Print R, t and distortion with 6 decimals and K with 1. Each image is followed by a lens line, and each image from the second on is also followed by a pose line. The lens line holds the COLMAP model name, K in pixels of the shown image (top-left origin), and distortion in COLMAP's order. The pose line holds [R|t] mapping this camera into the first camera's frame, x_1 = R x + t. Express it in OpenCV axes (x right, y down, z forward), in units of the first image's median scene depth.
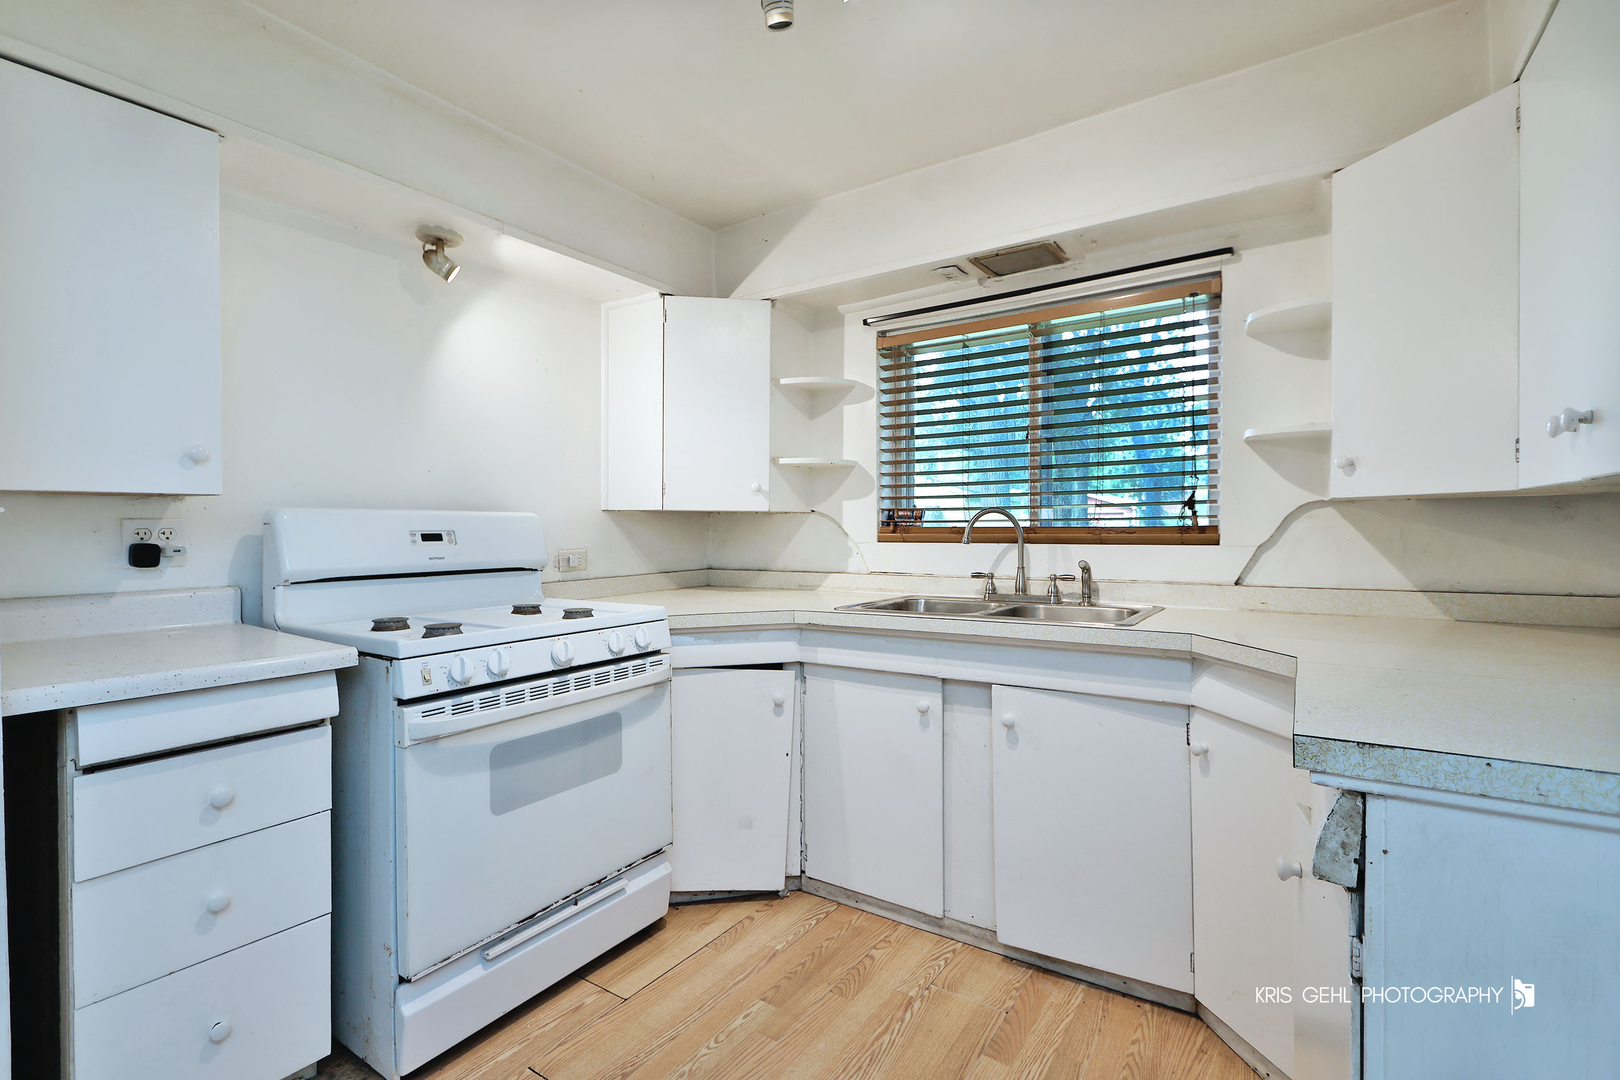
lens RADIAL K [[745.3, 0, 812.4], [0, 745.3, 517.9], [0, 0, 1]] dist [-0.000305, -0.000352]
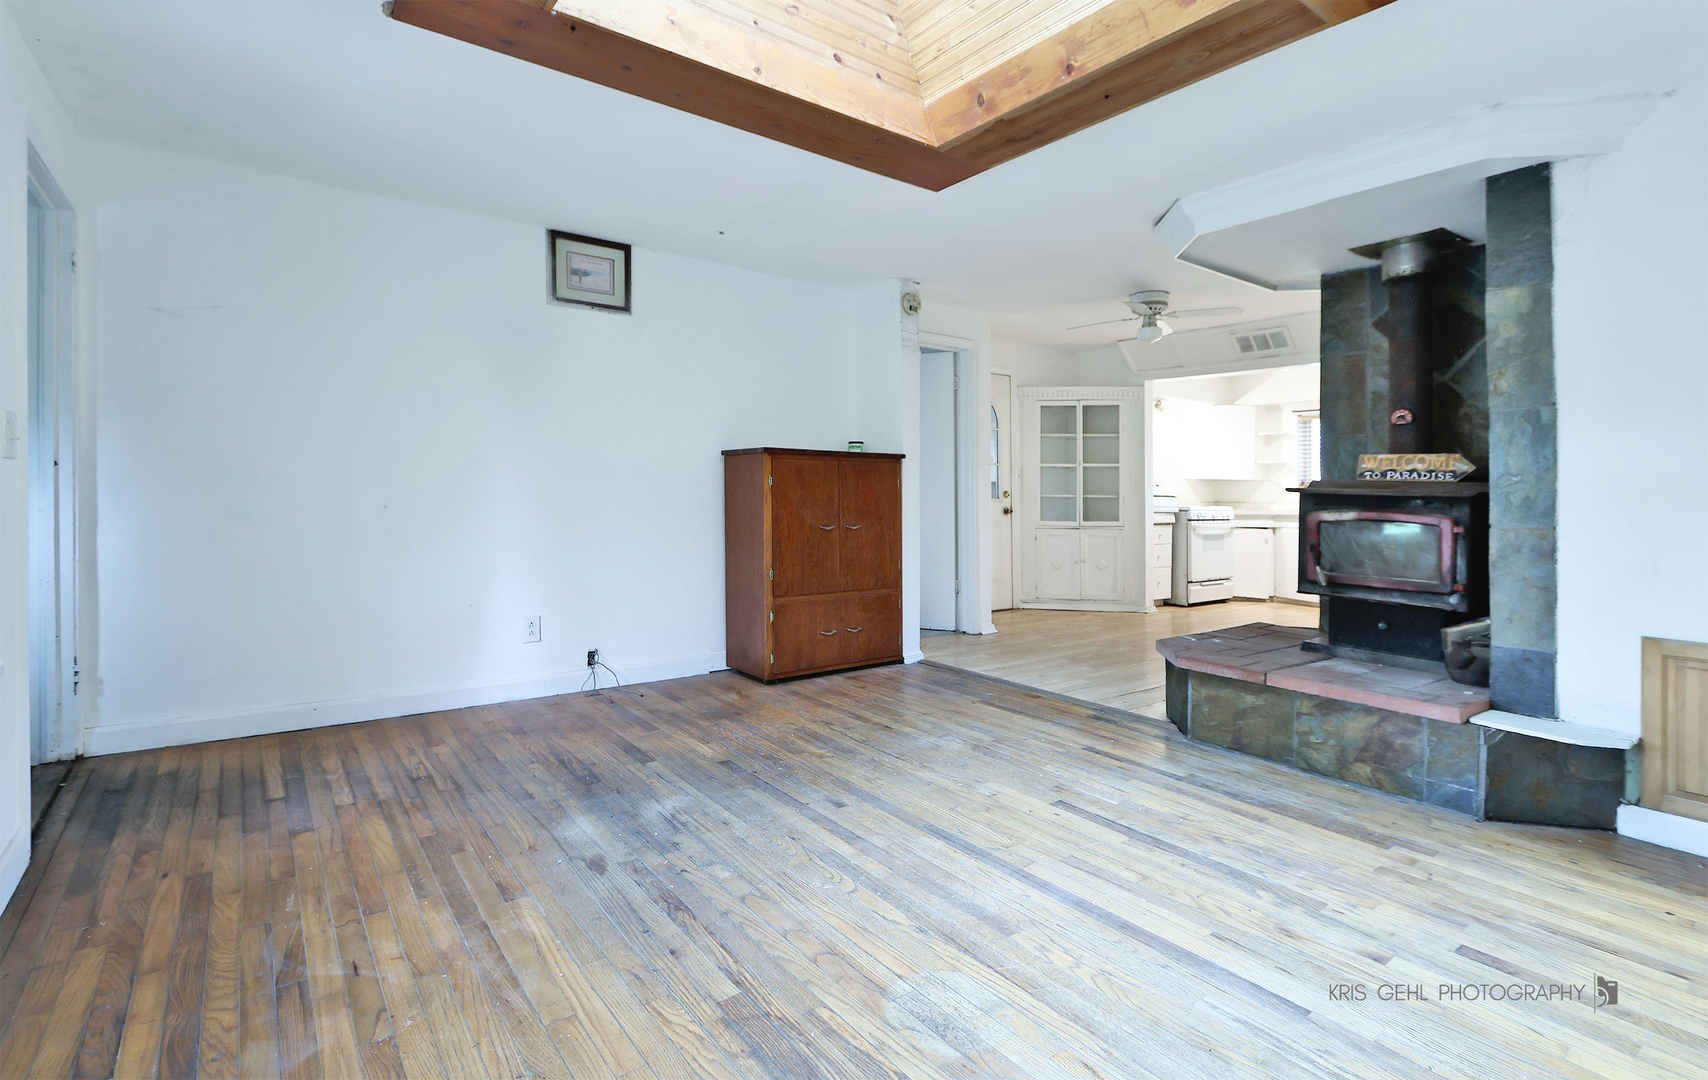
lens RADIAL K [[797.2, 0, 877.0], [0, 797.2, 524.6], [0, 0, 1]] dist [0.000633, -0.000072]
pose [[0.951925, 0.031379, -0.304720, -0.600222], [-0.017320, 0.998662, 0.048732, 0.047123], [0.305841, -0.041111, 0.951195, -2.803294]]
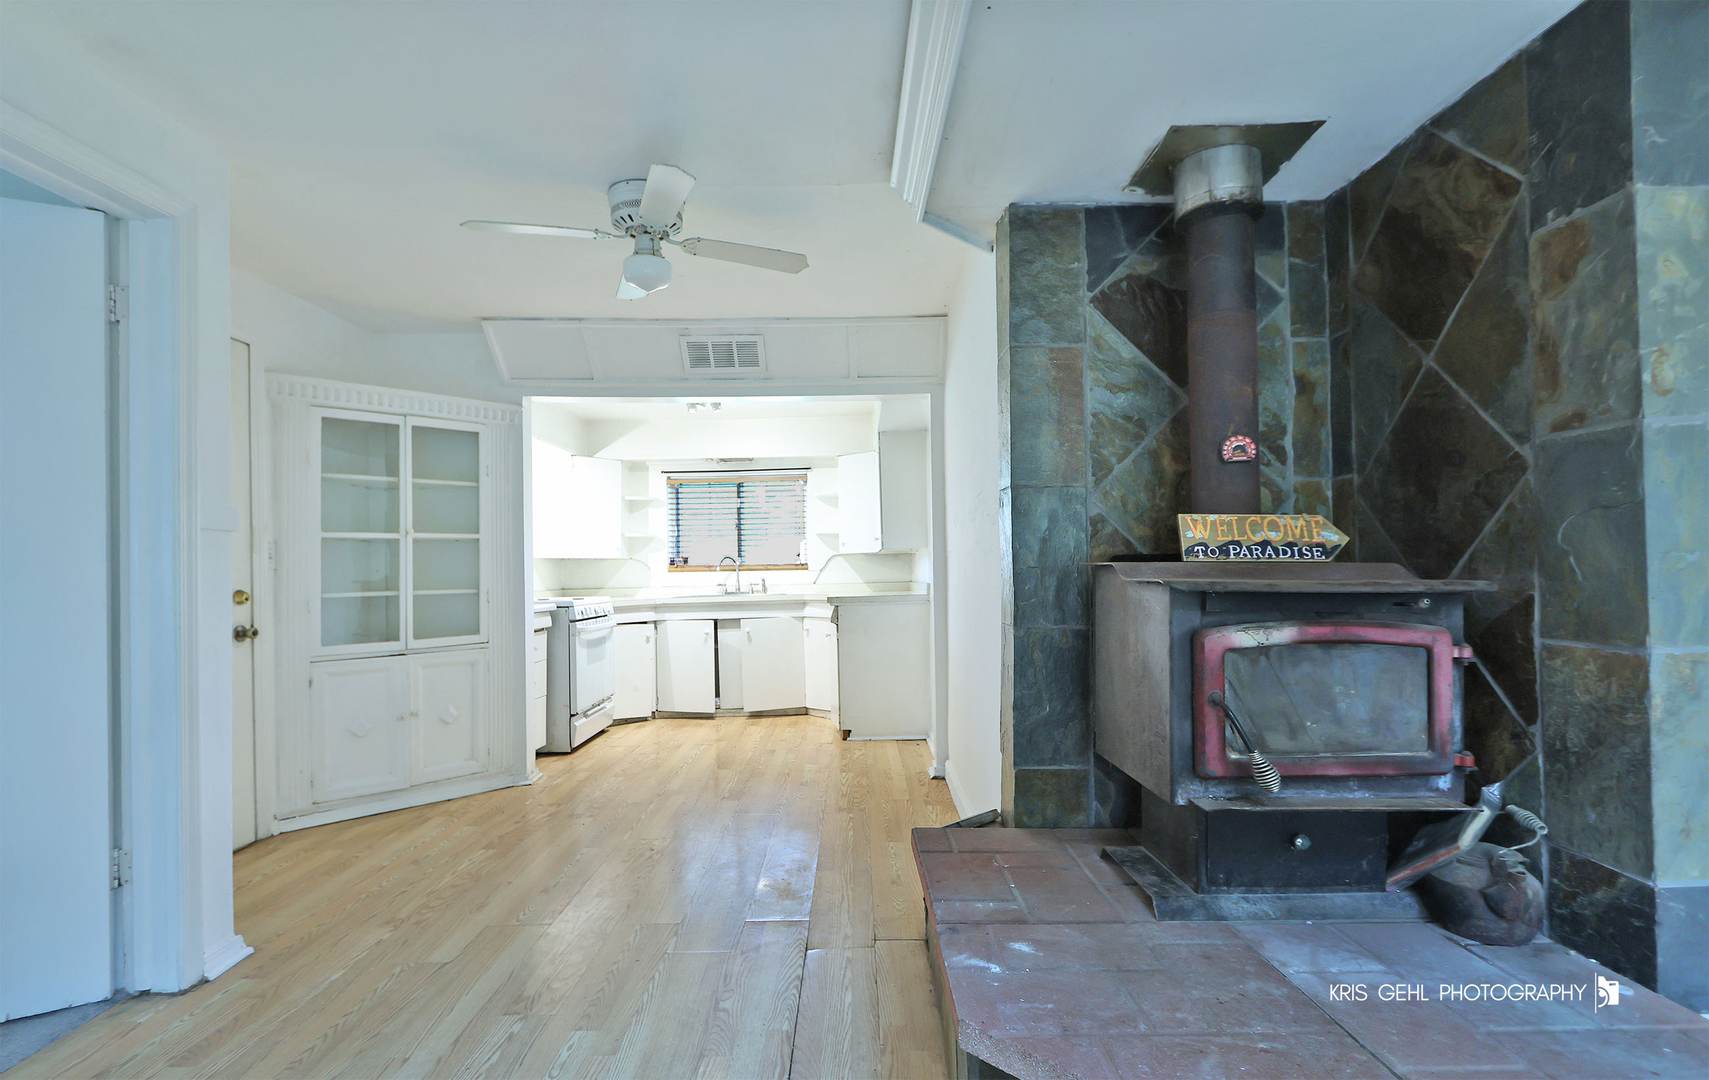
lens RADIAL K [[795.1, 0, 843.5], [0, 795.1, 545.6], [0, 0, 1]] dist [0.001366, -0.000342]
pose [[0.835927, 0.010639, 0.548738, -0.943714], [0.005230, 0.999612, -0.027347, 0.024270], [-0.548816, 0.025730, 0.835547, -1.519266]]
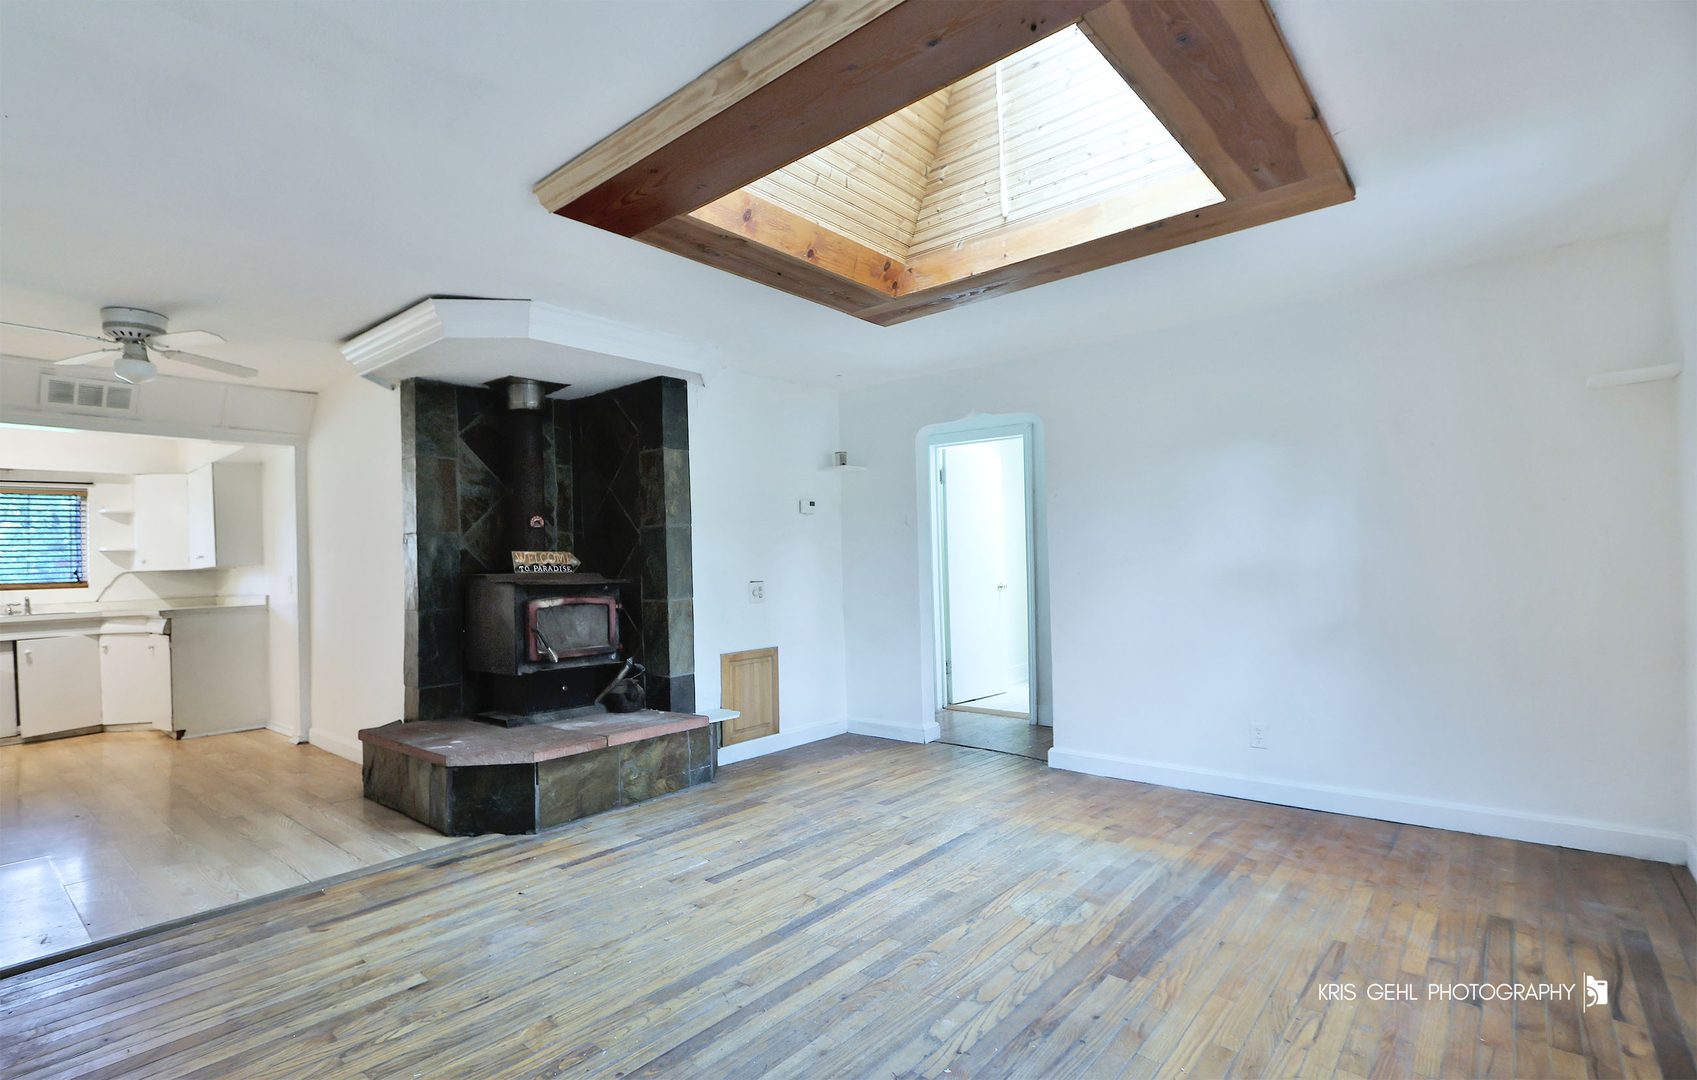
lens RADIAL K [[800.6, 0, 815.3], [0, 800.6, 568.7], [0, 0, 1]] dist [0.002793, 0.000960]
pose [[0.135509, -0.001204, 0.990775, -1.920295], [0.022742, 0.999740, -0.001895, 0.028941], [-0.990515, 0.022789, 0.135501, -1.952597]]
